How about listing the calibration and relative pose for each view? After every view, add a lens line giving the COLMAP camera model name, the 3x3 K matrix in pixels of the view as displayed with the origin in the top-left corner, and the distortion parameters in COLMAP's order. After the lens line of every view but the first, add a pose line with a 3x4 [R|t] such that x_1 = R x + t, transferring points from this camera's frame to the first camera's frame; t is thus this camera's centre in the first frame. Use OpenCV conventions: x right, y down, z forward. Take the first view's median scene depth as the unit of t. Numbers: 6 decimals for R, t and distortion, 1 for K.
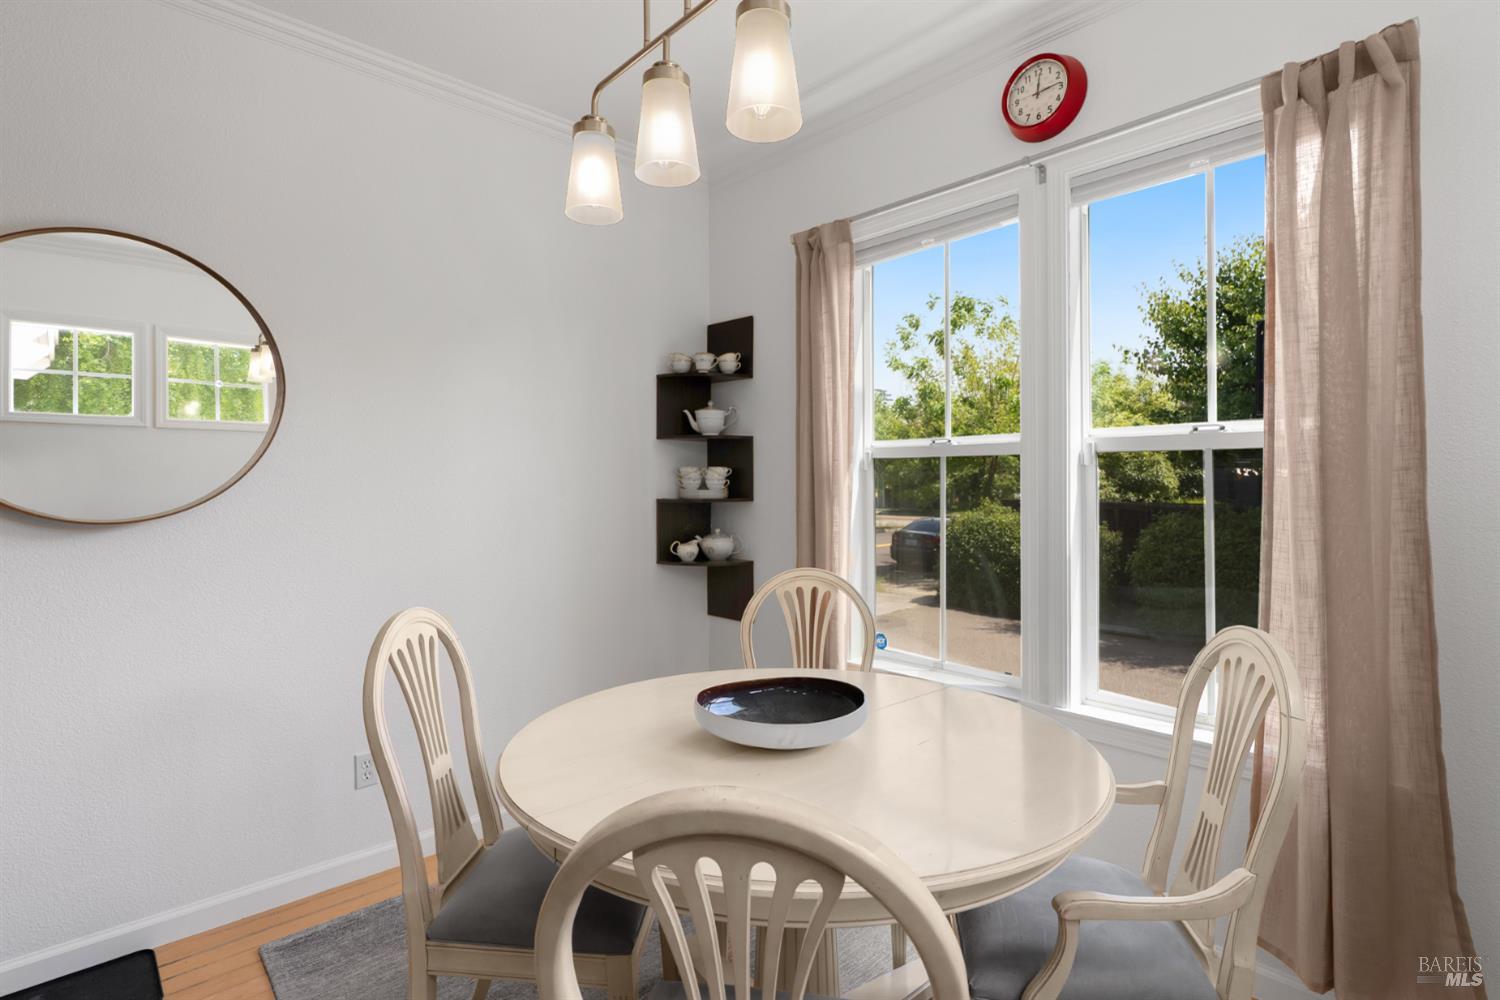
lens RADIAL K [[732.2, 0, 768.8], [0, 732.2, 478.9], [0, 0, 1]] dist [0.000285, 0.000259]
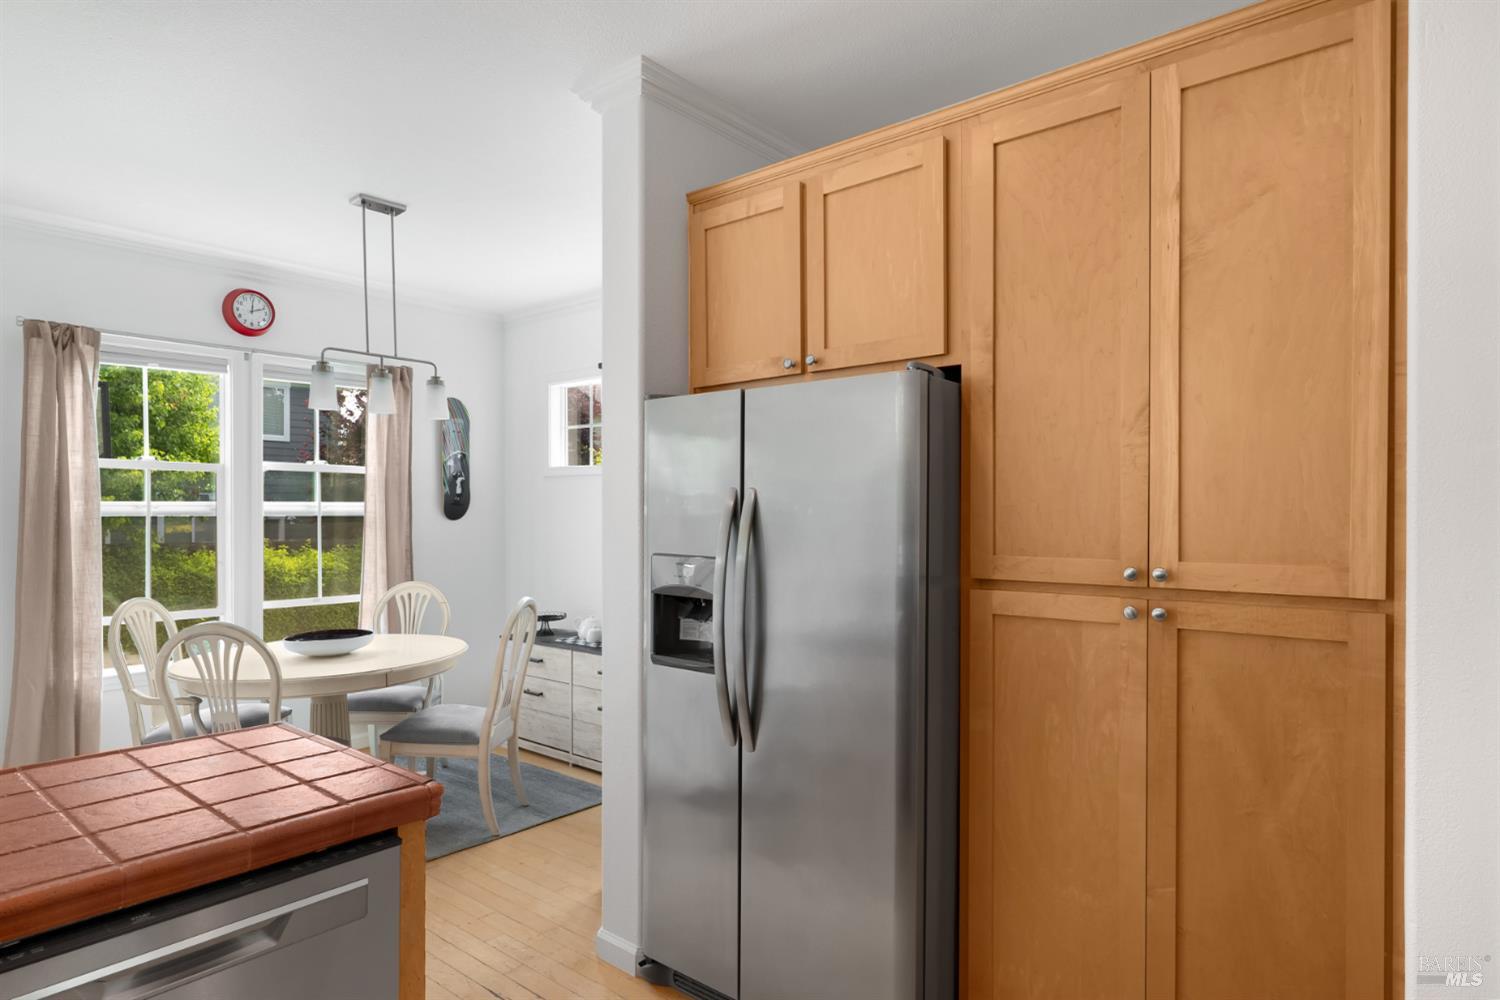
lens RADIAL K [[831.3, 0, 729.3], [0, 831.3, 513.2], [0, 0, 1]] dist [-0.000479, -0.000296]
pose [[-0.090903, 0.005187, 0.995846, -1.435452], [0.001123, 0.999986, -0.005106, -0.025394], [-0.995859, 0.000654, -0.090907, 0.035383]]
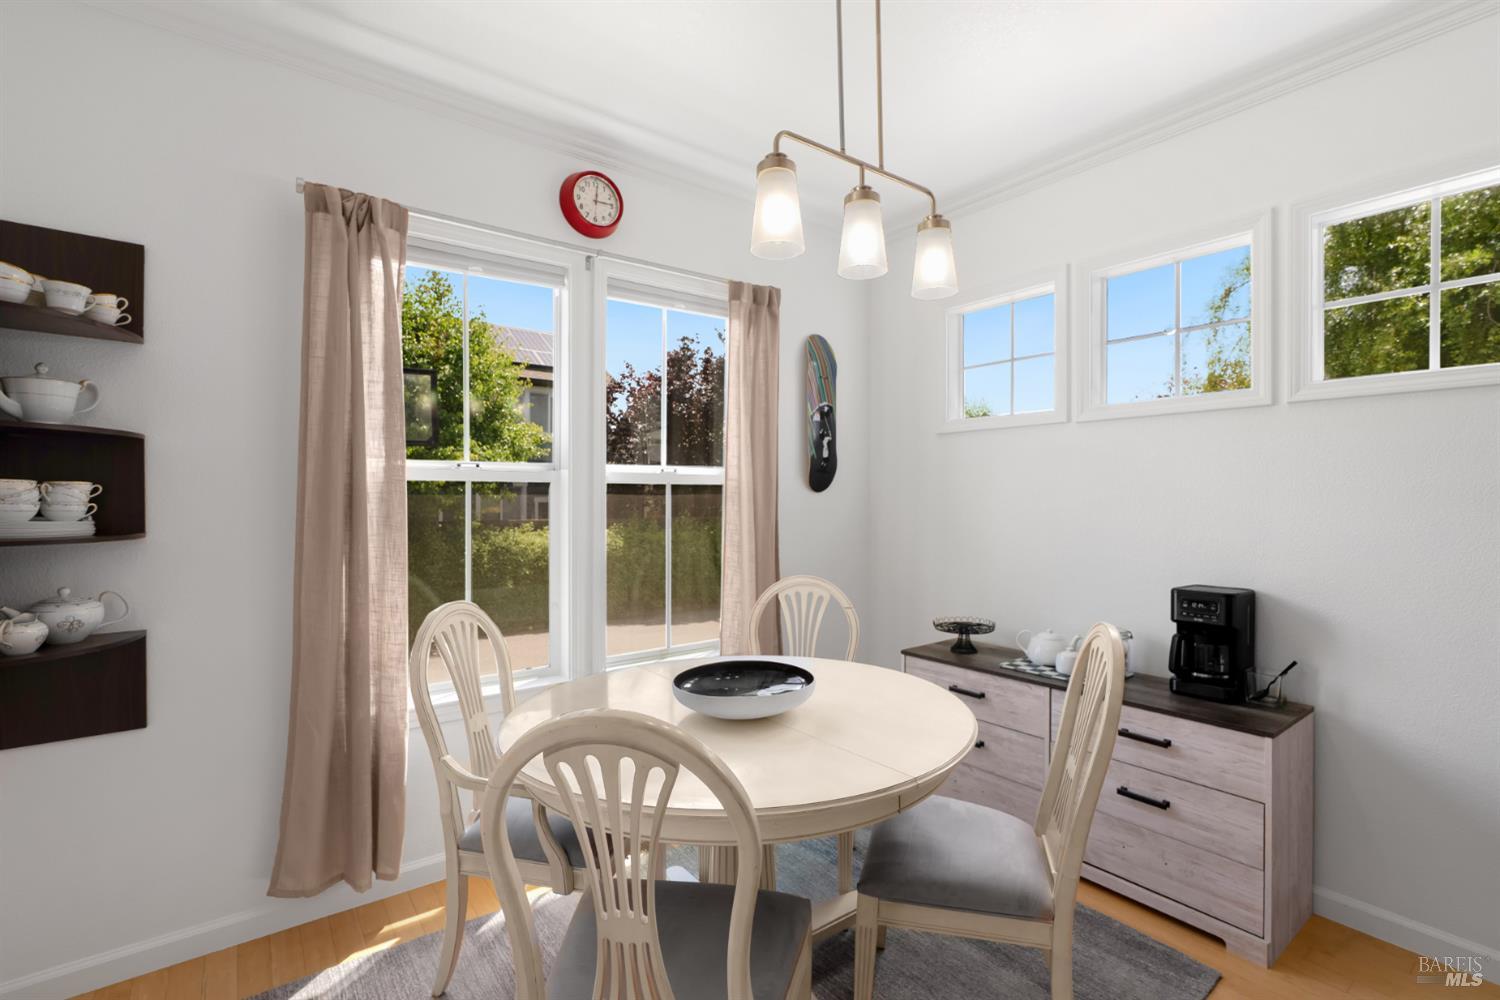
lens RADIAL K [[677.3, 0, 750.6], [0, 677.3, 494.6], [0, 0, 1]] dist [-0.013451, 0.005613]
pose [[0.125110, 0.012274, 0.992067, -0.637001], [0.000742, 0.999922, -0.012465, 0.001256], [-0.992143, 0.002296, 0.125091, 0.489362]]
